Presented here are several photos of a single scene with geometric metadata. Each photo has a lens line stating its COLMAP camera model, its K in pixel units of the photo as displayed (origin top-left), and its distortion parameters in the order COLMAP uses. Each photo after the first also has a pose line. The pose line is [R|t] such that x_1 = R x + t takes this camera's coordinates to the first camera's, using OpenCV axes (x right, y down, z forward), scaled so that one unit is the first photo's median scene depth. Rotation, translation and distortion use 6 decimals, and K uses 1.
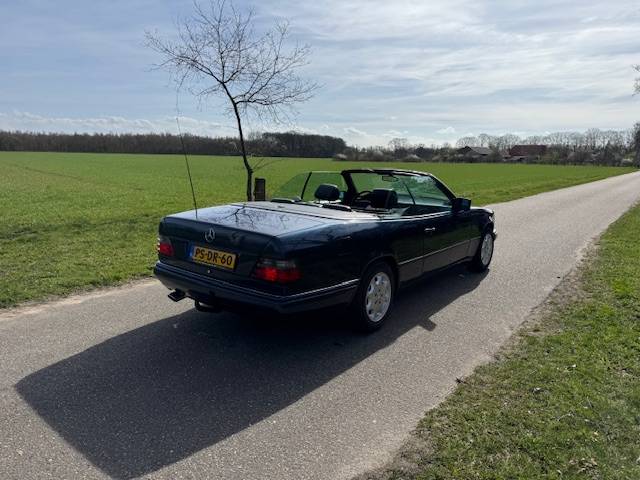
lens RADIAL K [[446.6, 0, 322.6], [0, 446.6, 246.6], [0, 0, 1]] dist [0.052886, -0.062814]
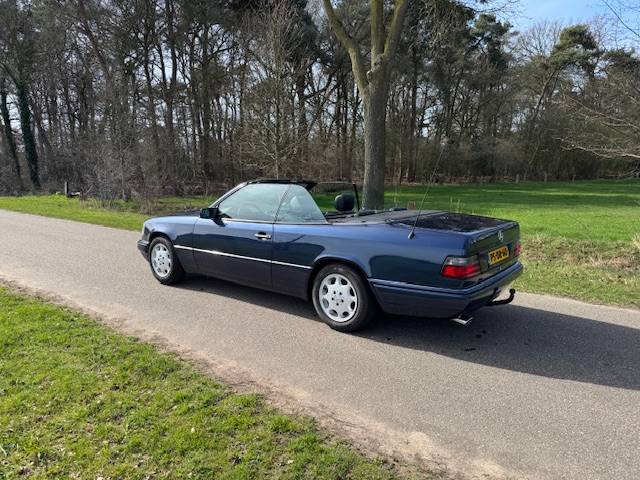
lens RADIAL K [[446.6, 0, 317.6], [0, 446.6, 242.2], [0, 0, 1]] dist [0.052886, -0.062814]
pose [[0.024995, -0.180545, 0.983249, -0.397964], [0.200183, 0.964539, 0.172021, -0.086158], [-0.979440, 0.192530, 0.060251, 0.395246]]
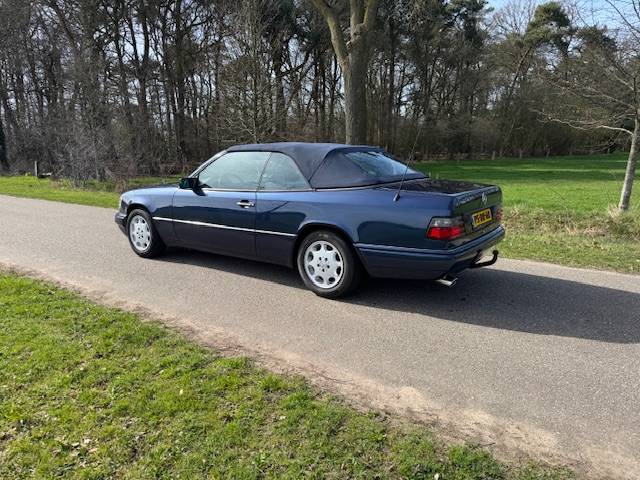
lens RADIAL K [[446.6, 0, 317.5], [0, 446.6, 237.3], [0, 0, 1]] dist [0.052886, -0.062814]
pose [[-0.022953, -0.212271, 0.976941, -0.396494], [0.207276, 0.954955, 0.212363, -0.075687], [-0.978013, 0.207371, 0.022079, 0.401615]]
